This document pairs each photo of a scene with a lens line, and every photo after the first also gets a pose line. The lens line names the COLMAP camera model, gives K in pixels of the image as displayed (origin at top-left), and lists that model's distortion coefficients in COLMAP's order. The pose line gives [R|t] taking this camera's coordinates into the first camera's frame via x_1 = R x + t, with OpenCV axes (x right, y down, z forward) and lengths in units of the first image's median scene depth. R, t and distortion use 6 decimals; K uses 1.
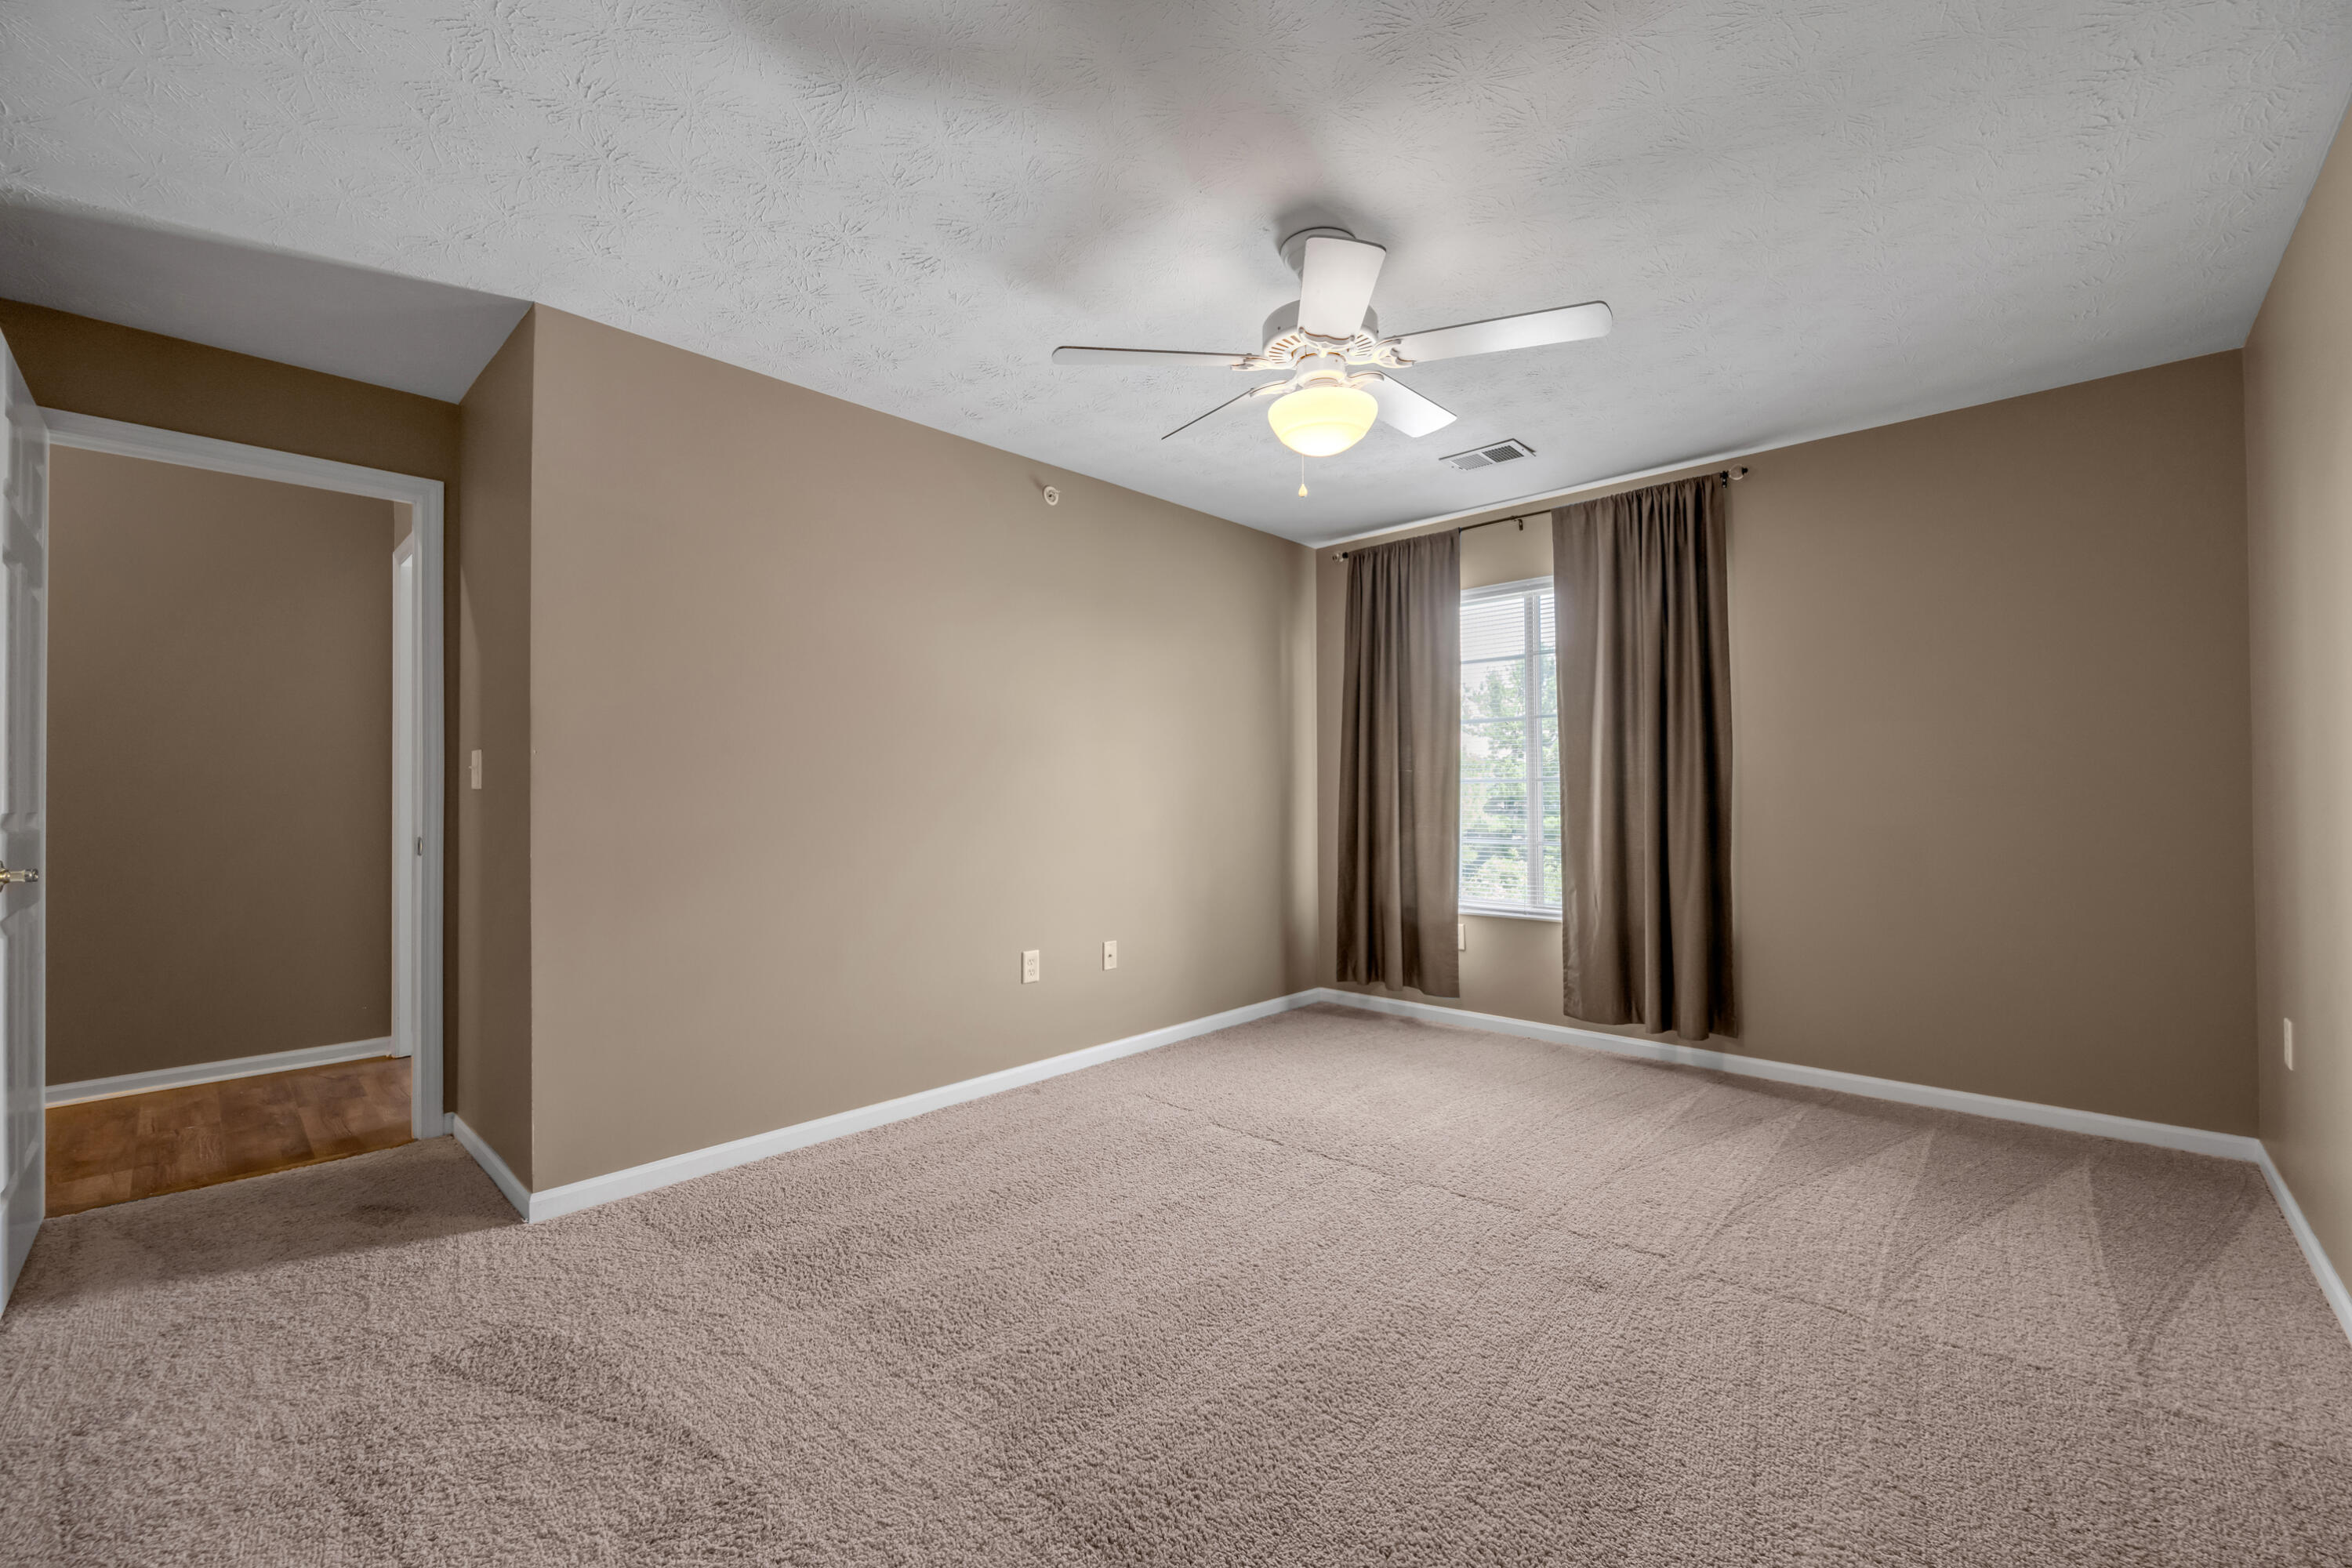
lens RADIAL K [[937.7, 0, 1181.4], [0, 937.7, 786.9], [0, 0, 1]] dist [-0.005480, -0.000228]
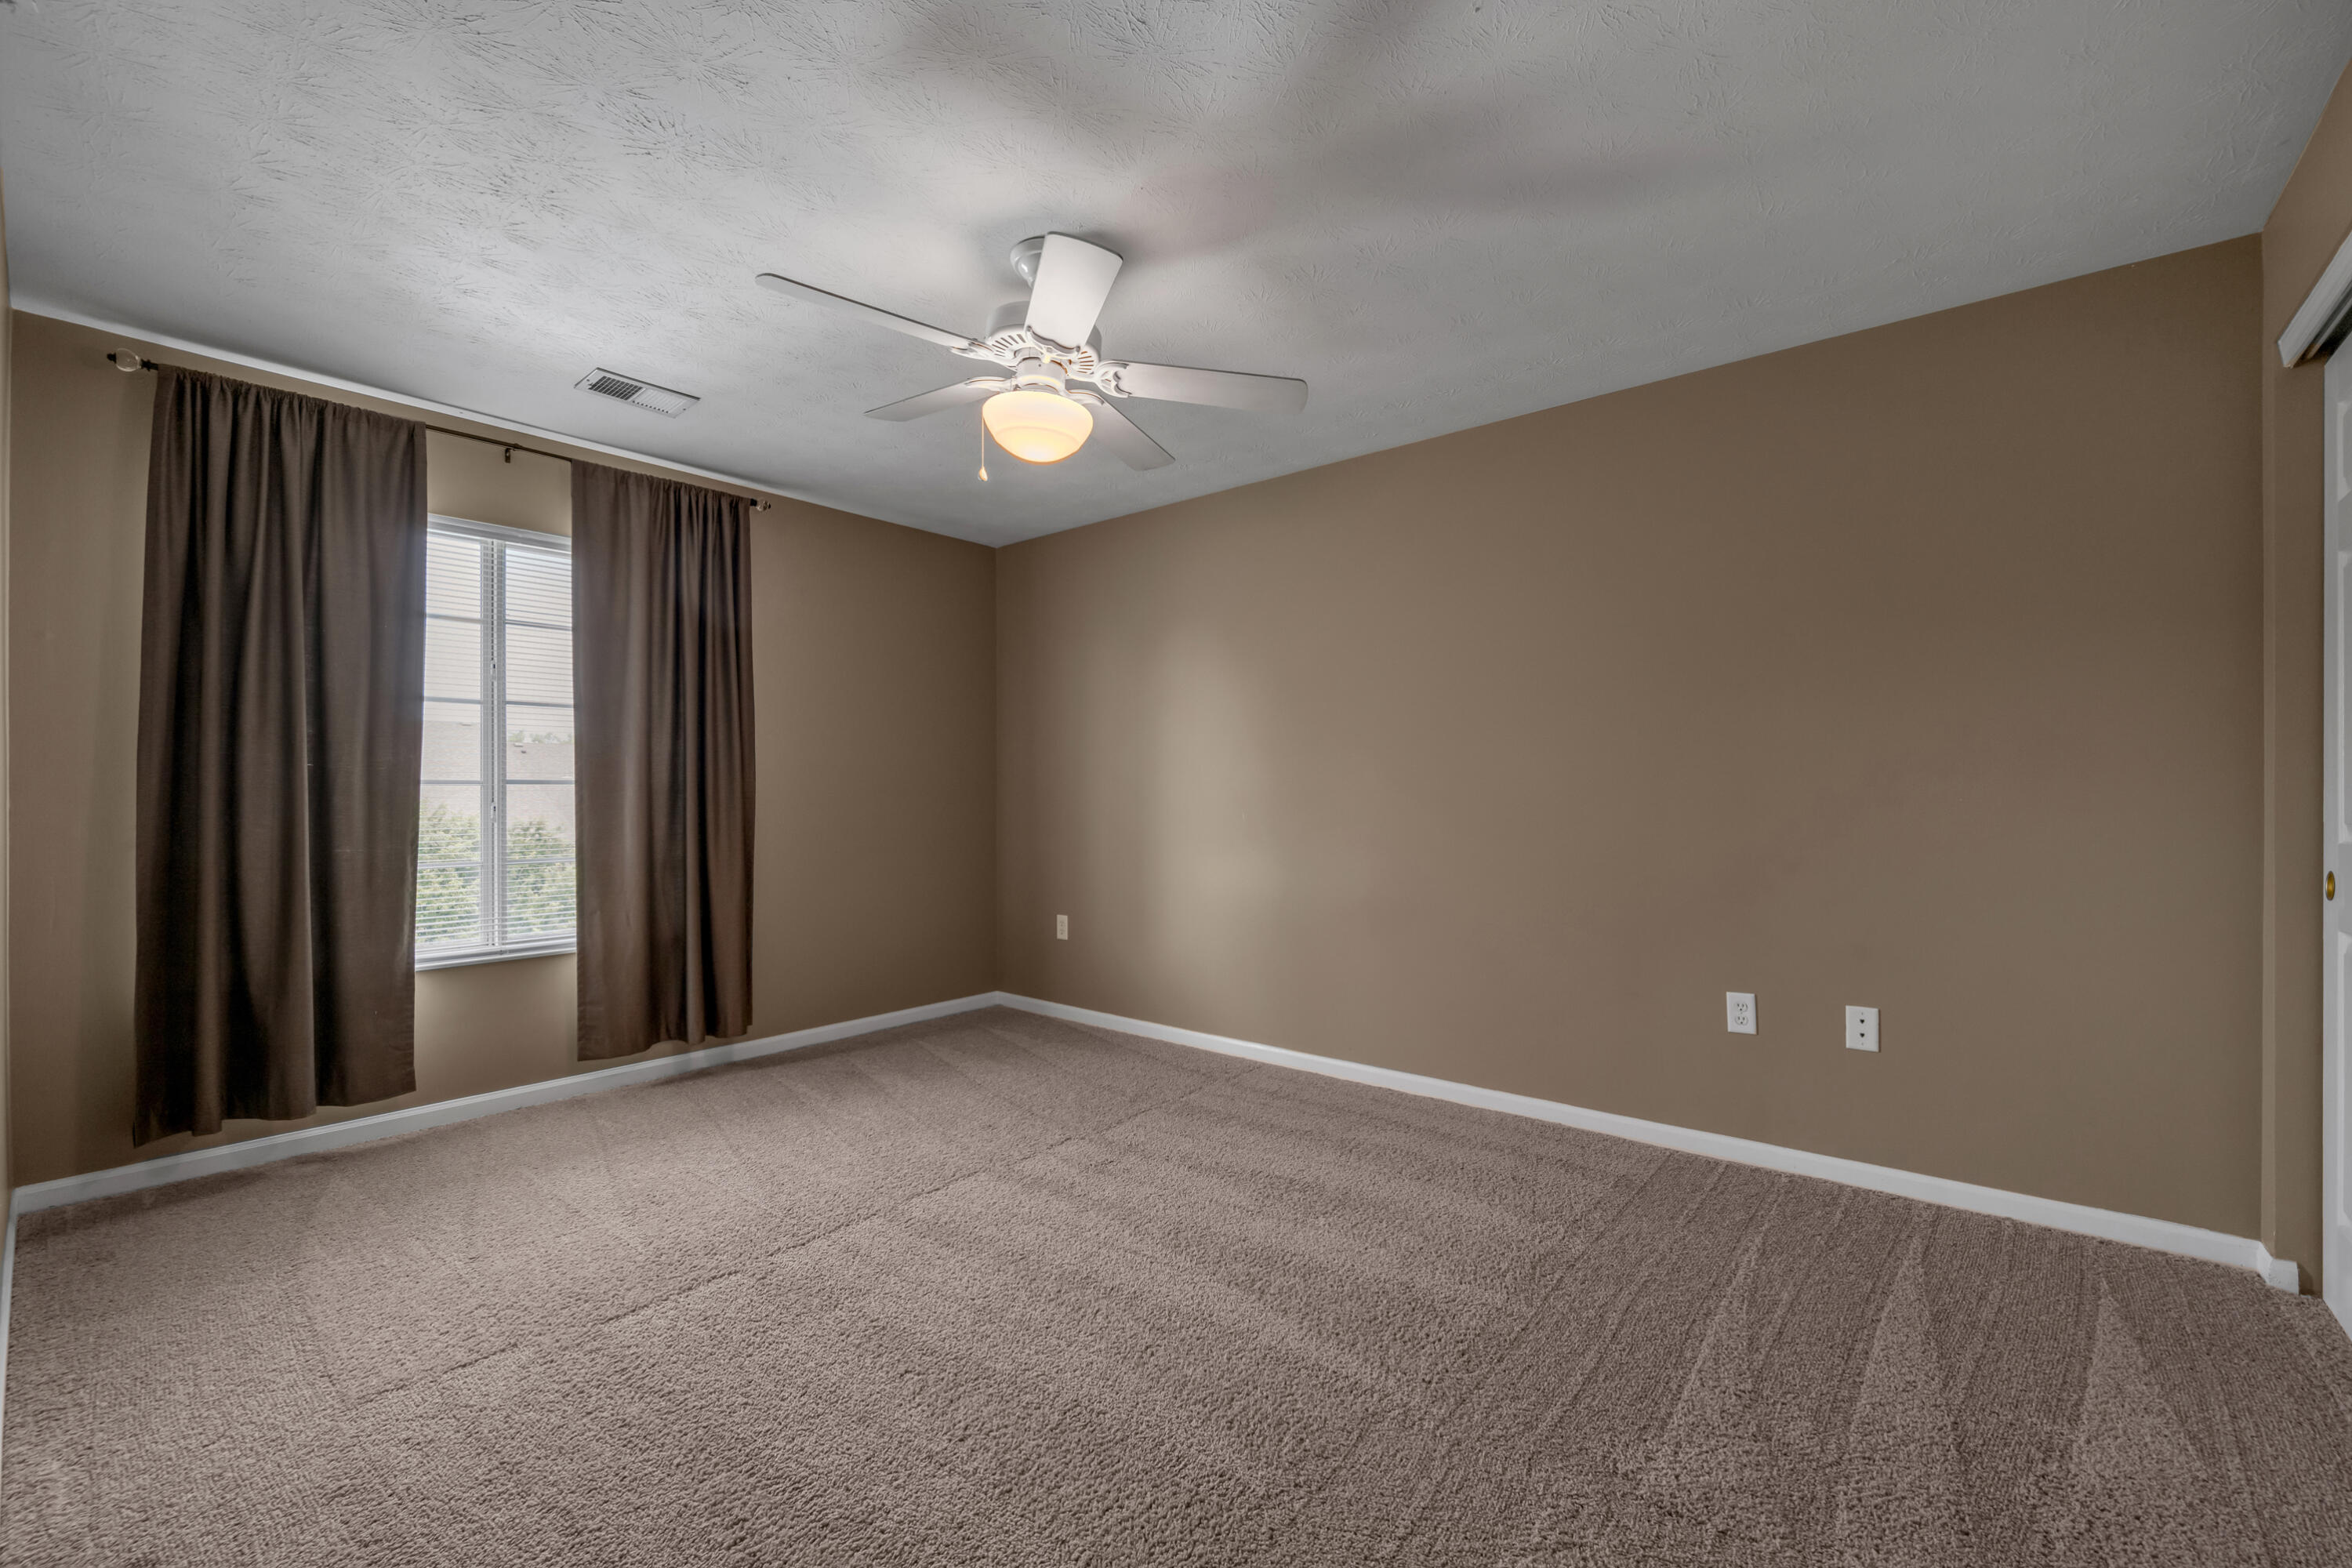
lens RADIAL K [[954.1, 0, 1183.0], [0, 954.1, 789.8], [0, 0, 1]] dist [0.002594, -0.004721]
pose [[-0.049026, 0.011268, 0.998734, -0.478761], [-0.002335, 0.999932, -0.011396, 0.007242], [-0.998795, -0.002891, -0.048997, 0.496732]]
